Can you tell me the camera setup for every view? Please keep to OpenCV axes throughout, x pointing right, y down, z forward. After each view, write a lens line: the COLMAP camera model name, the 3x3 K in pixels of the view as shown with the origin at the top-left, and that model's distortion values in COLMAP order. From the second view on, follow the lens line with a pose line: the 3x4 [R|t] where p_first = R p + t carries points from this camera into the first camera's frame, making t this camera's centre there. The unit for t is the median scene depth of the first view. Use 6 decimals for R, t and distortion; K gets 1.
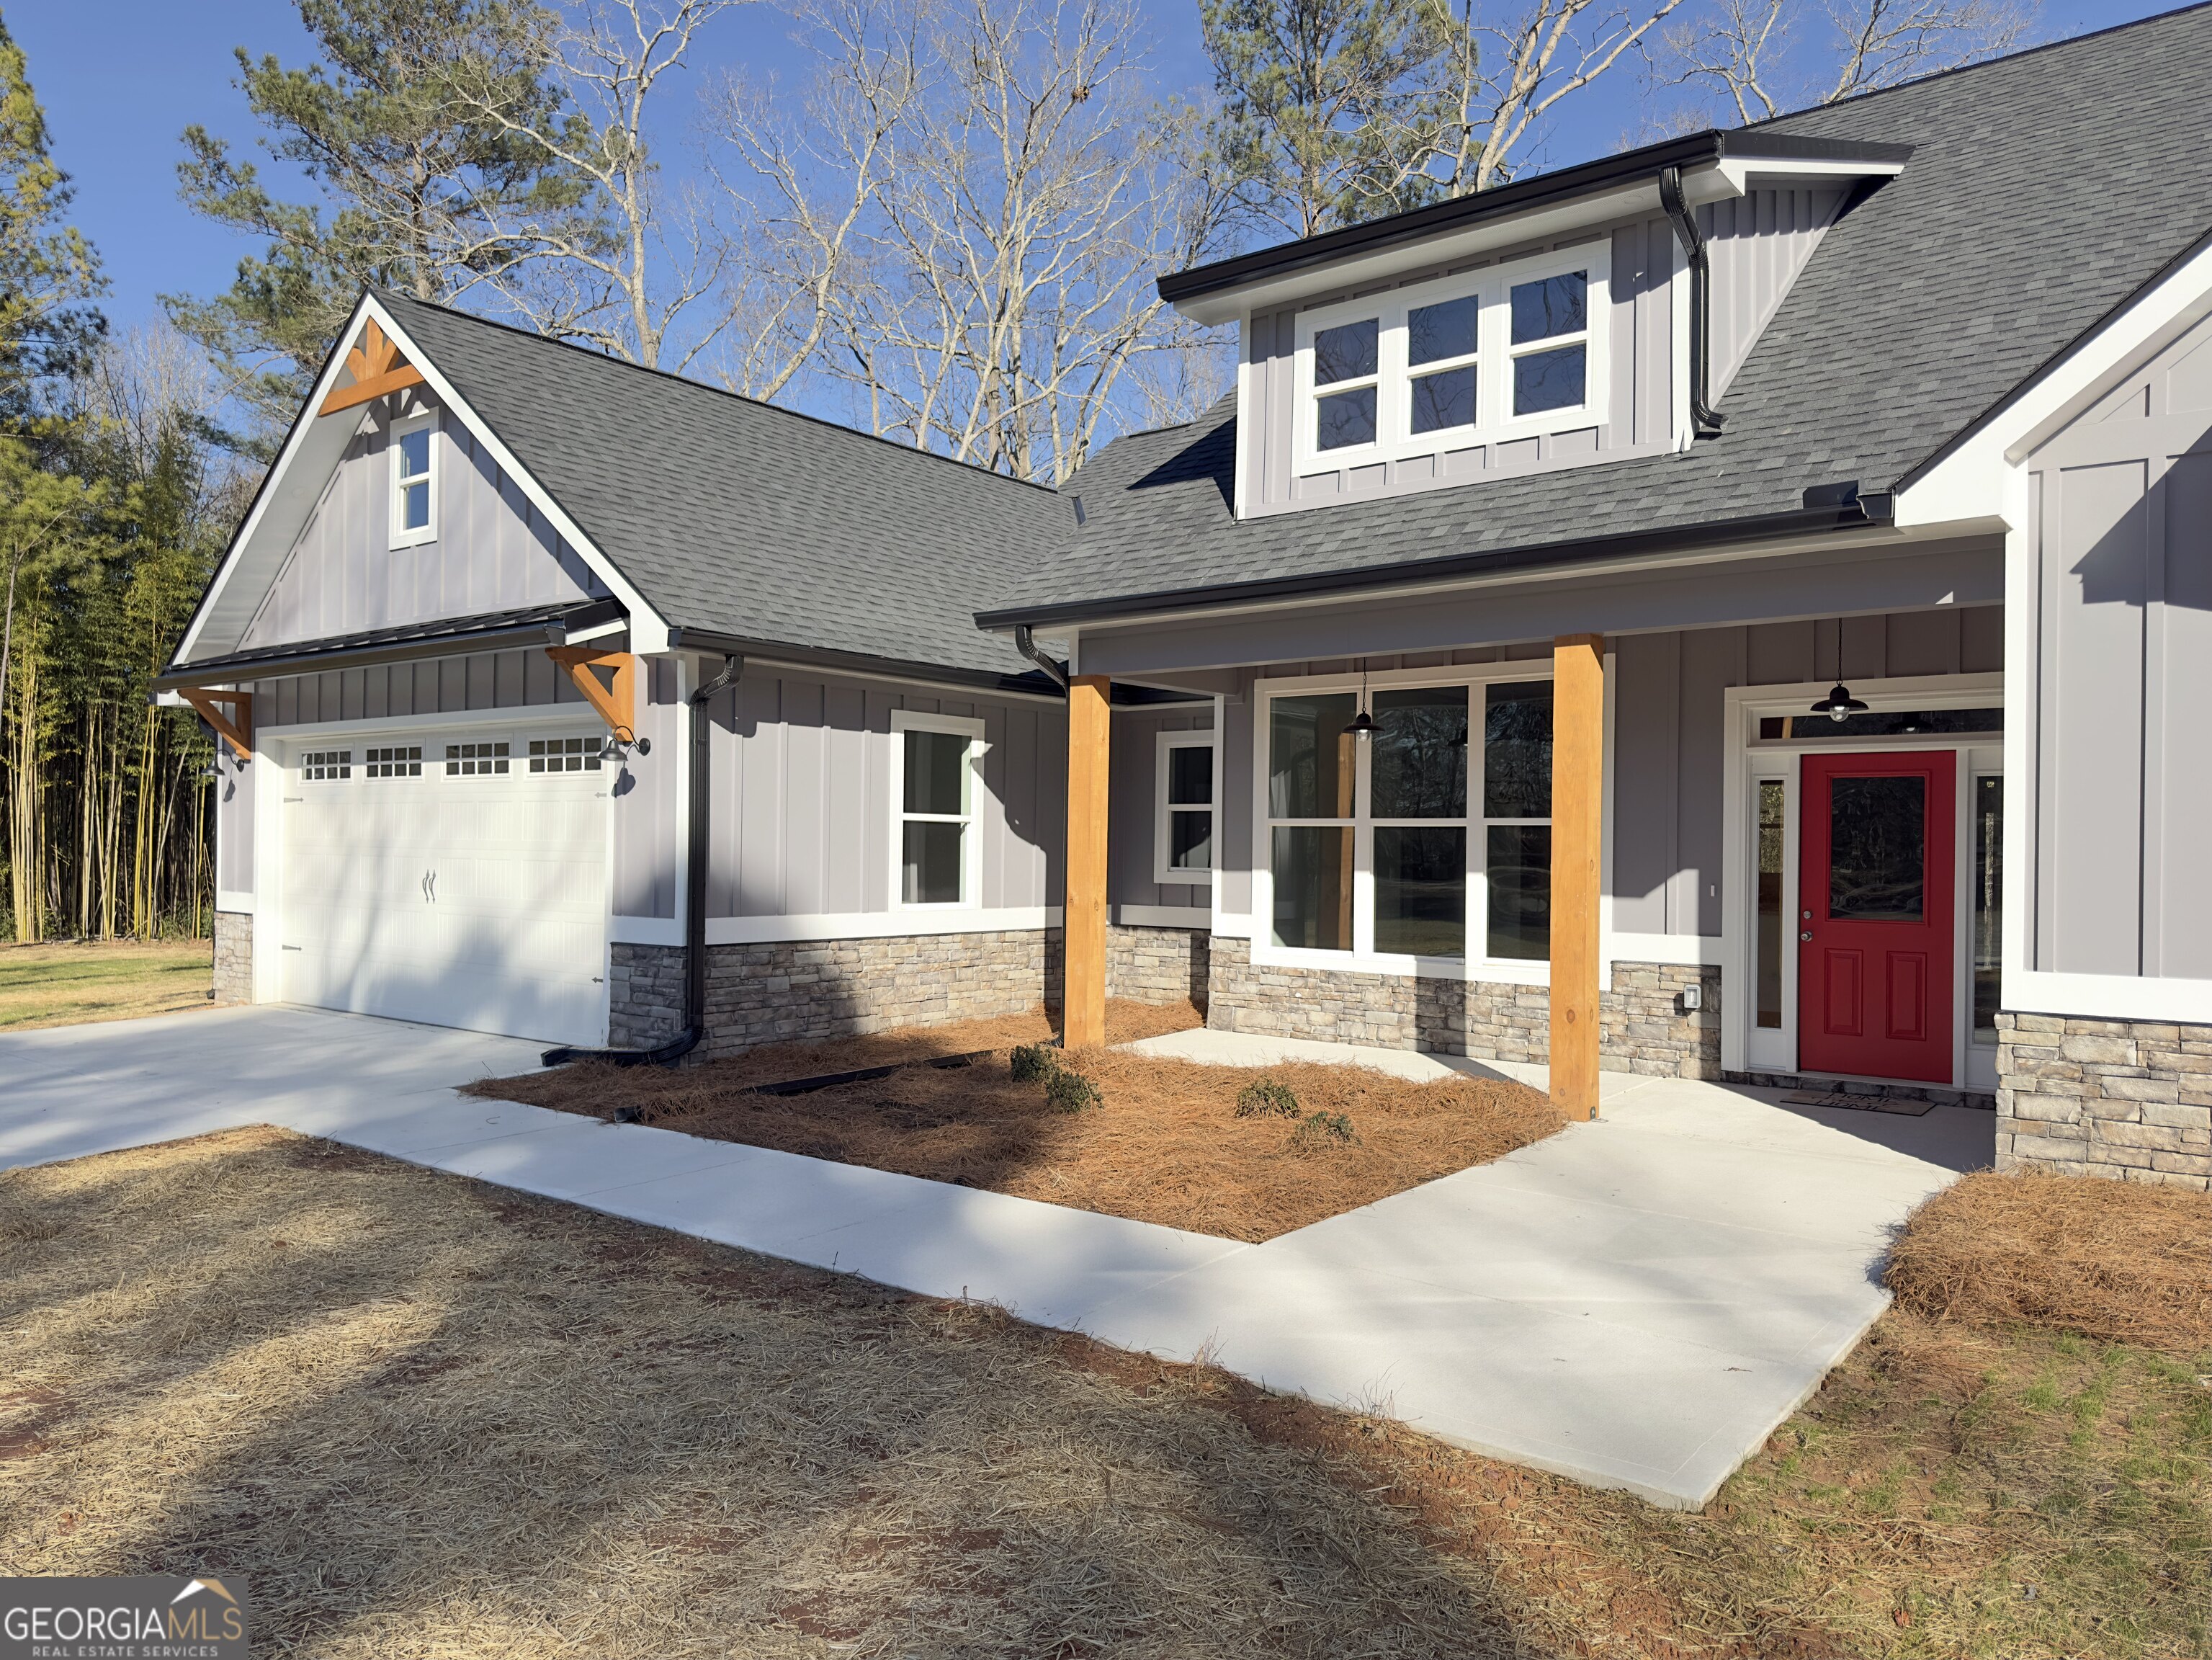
lens RADIAL K [[1547.8, 0, 1099.7], [0, 1547.8, 857.9], [0, 0, 1]] dist [0.040462, -0.013570]
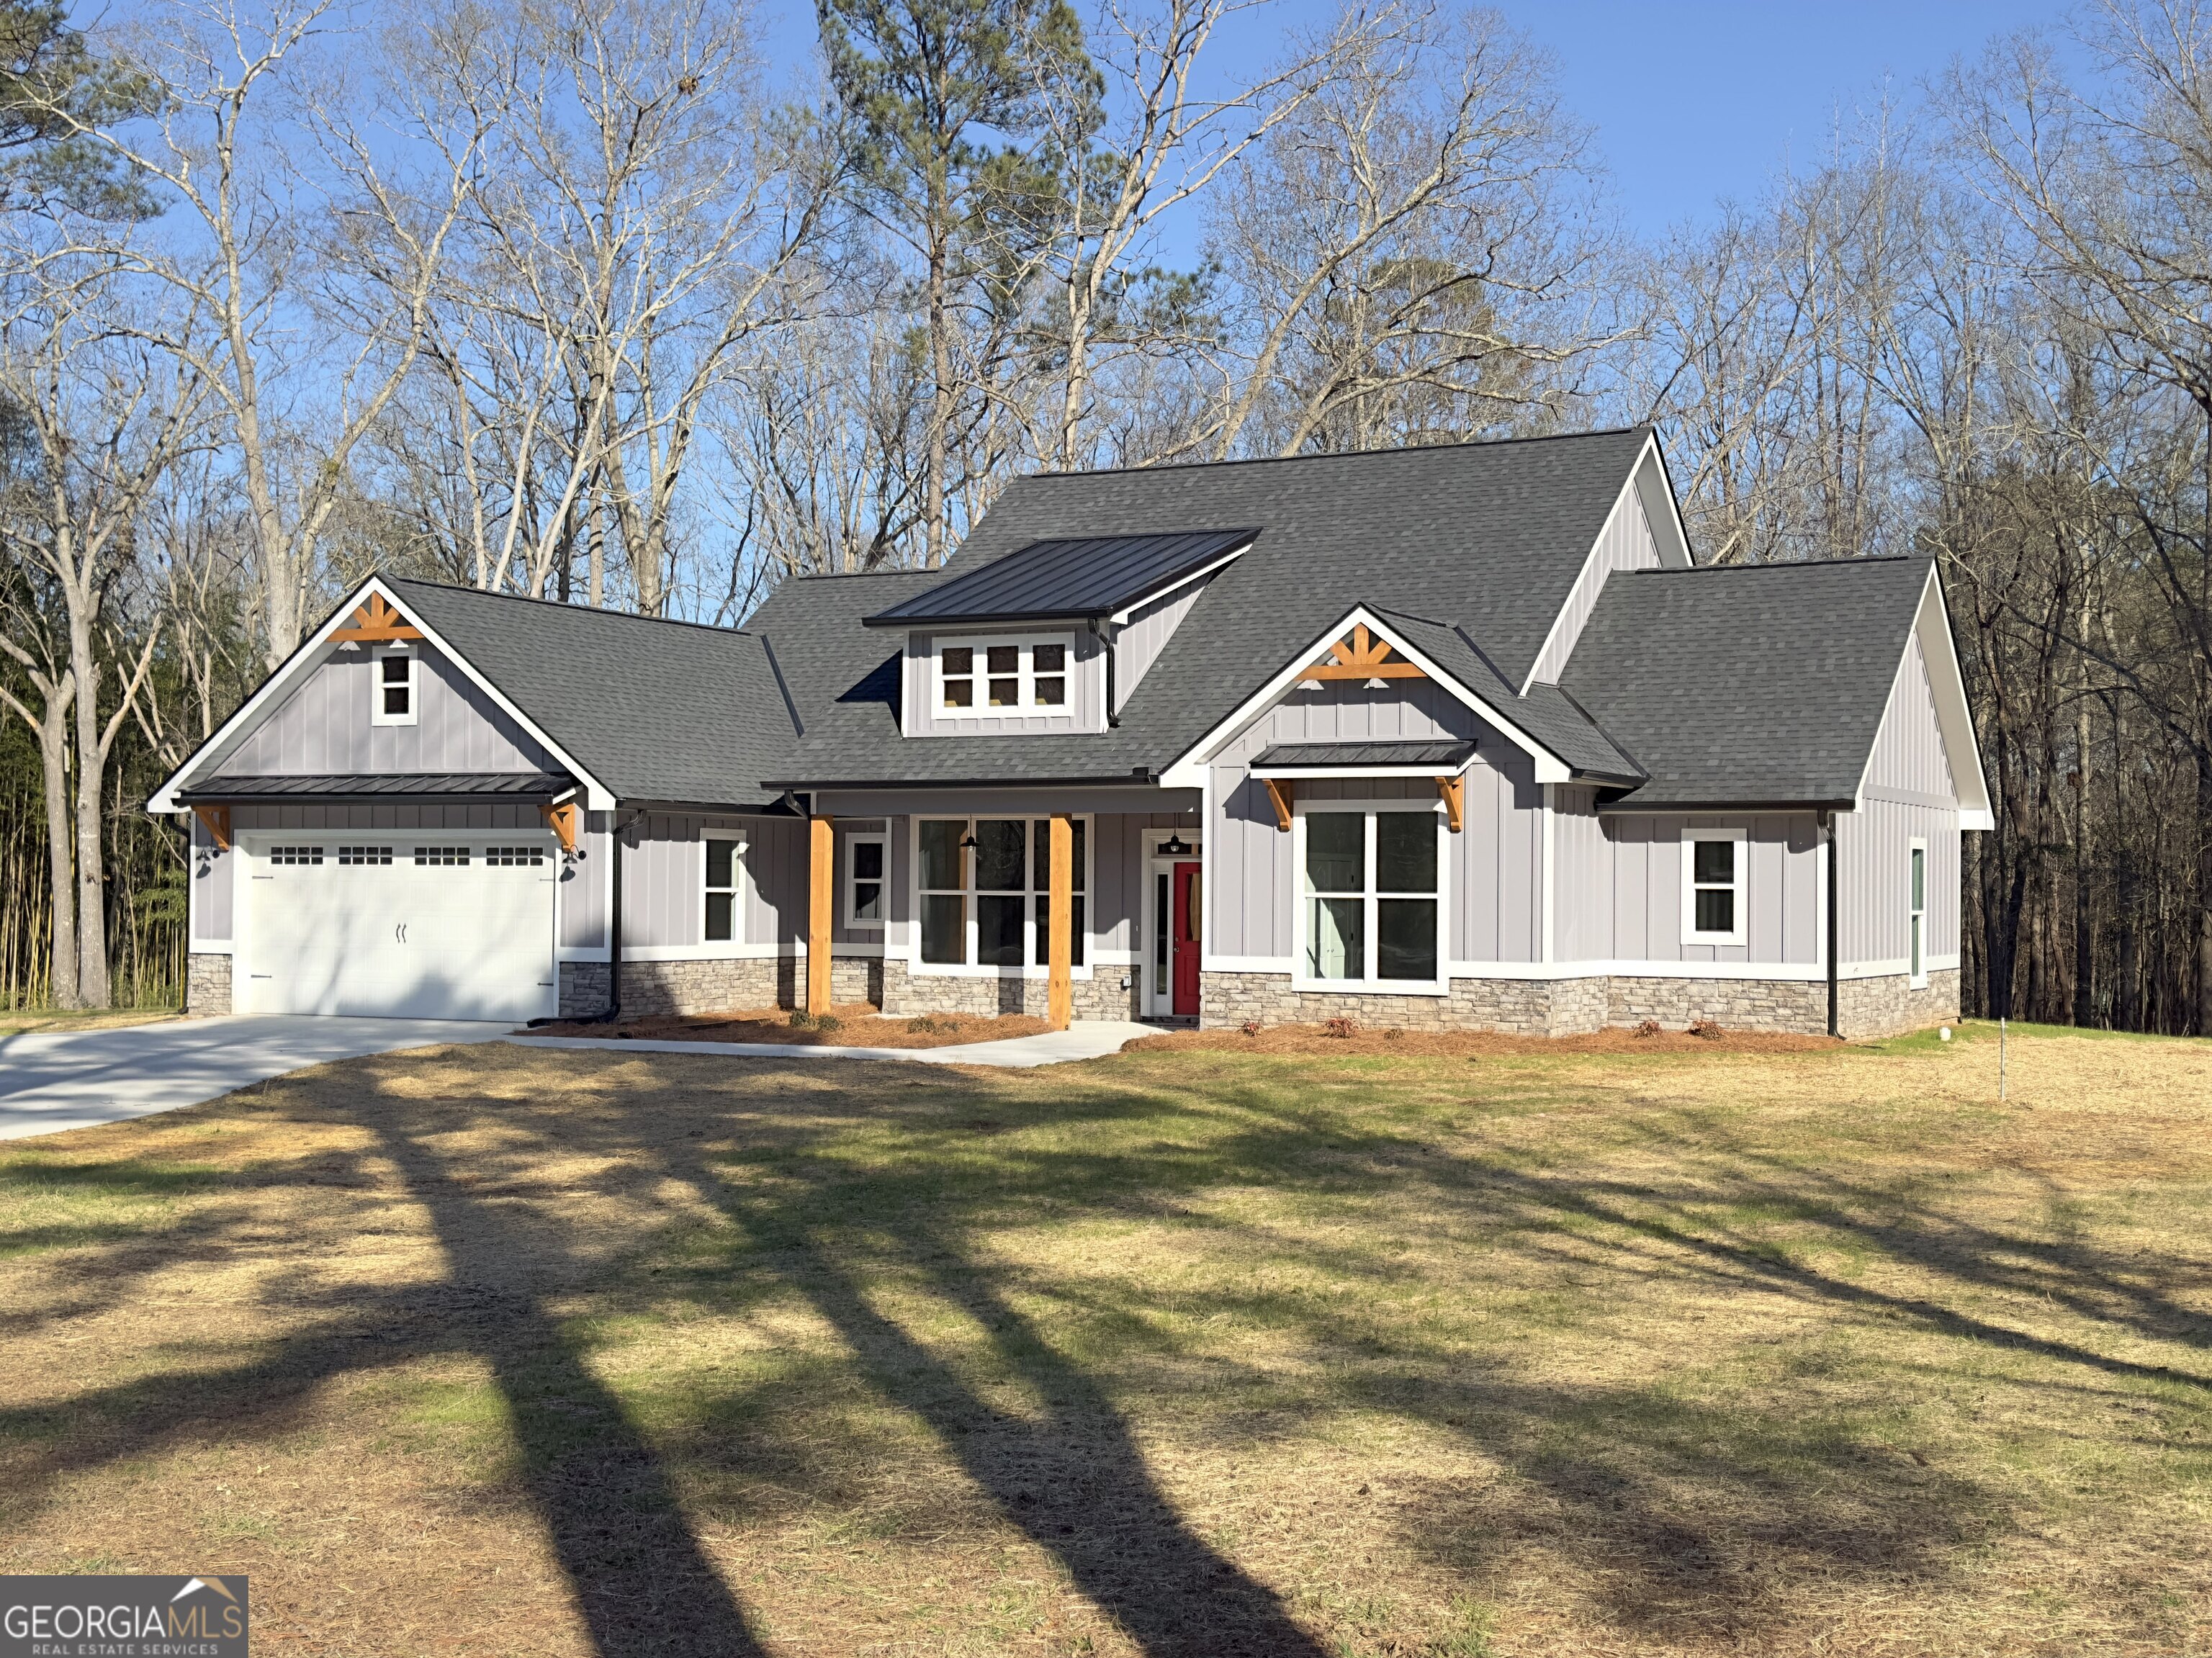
lens RADIAL K [[2716.8, 0, 1097.7], [0, 2716.8, 863.9], [0, 0, 1]] dist [0.116025, 0.000000]
pose [[0.981870, -0.002467, 0.189538, -0.293275], [0.005058, 0.999900, -0.013187, -0.014807], [-0.189486, 0.013907, 0.981785, -2.202451]]
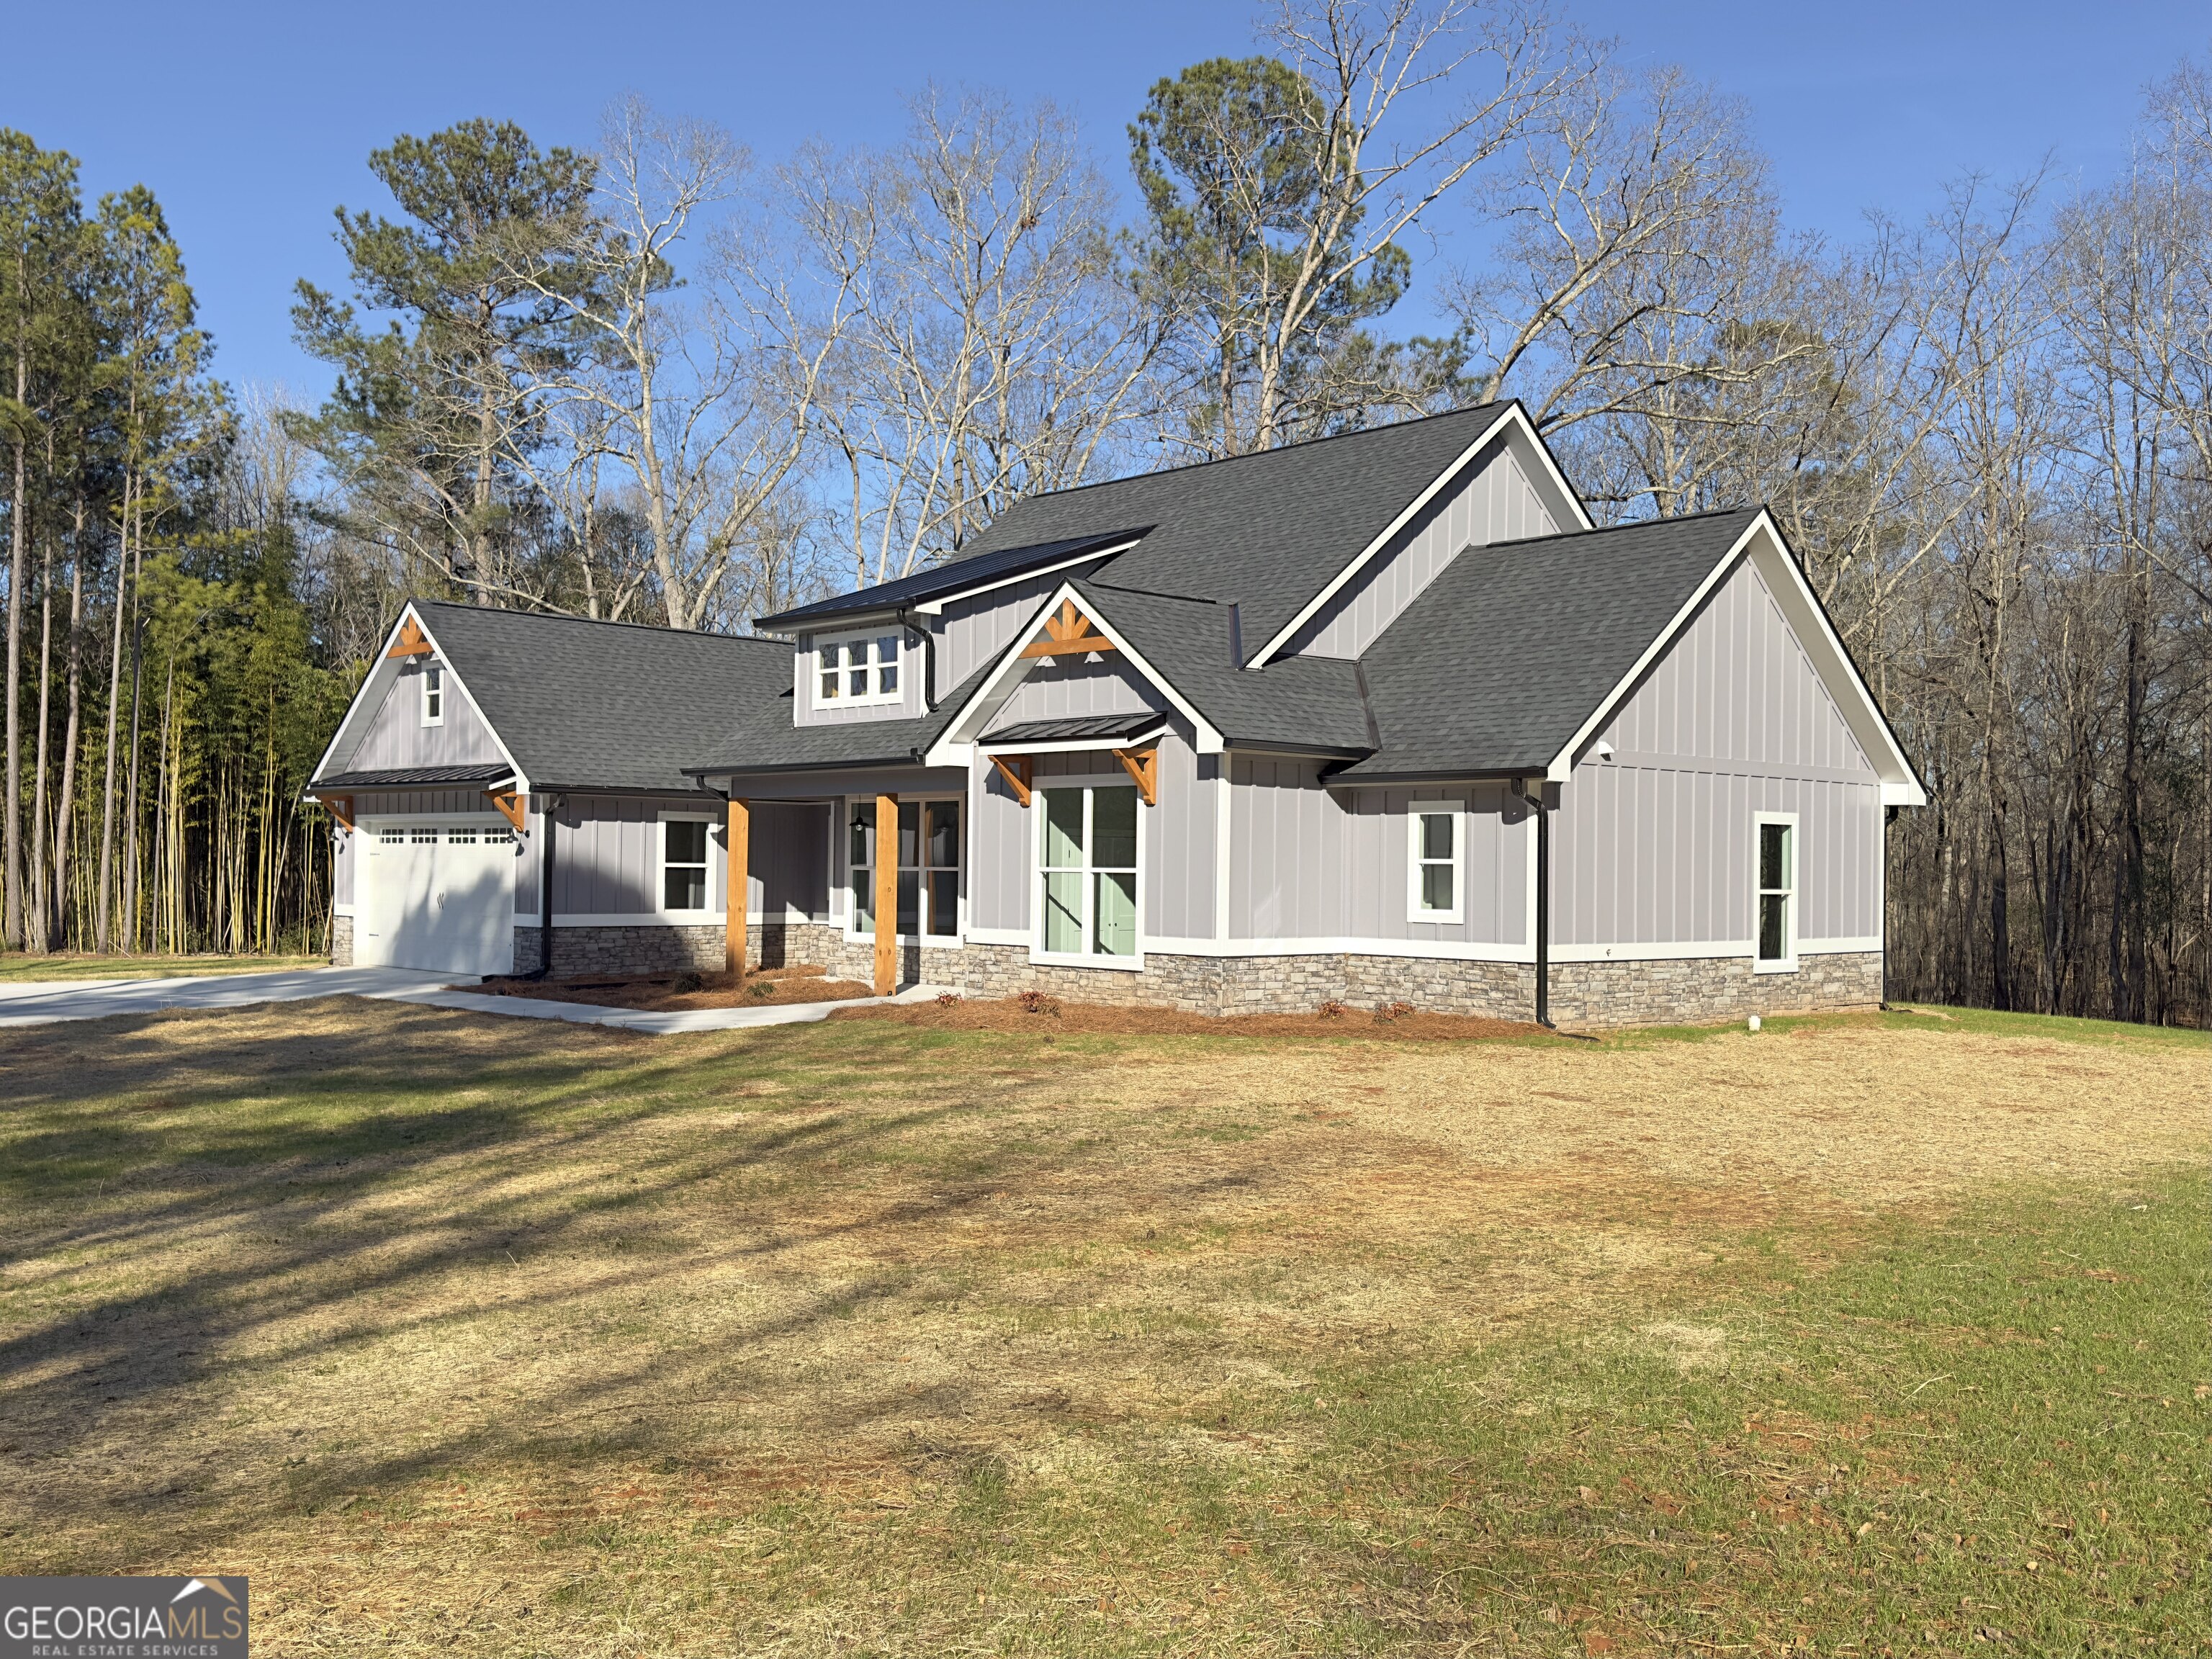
lens RADIAL K [[1963.2, 0, 1086.2], [0, 1963.2, 865.9], [0, 0, 1]] dist [0.108658, -0.019682]
pose [[0.990074, -0.000811, -0.140548, 0.808017], [-0.000411, 0.999962, -0.008665, -0.004328], [0.140549, 0.008637, 0.990036, -1.508281]]
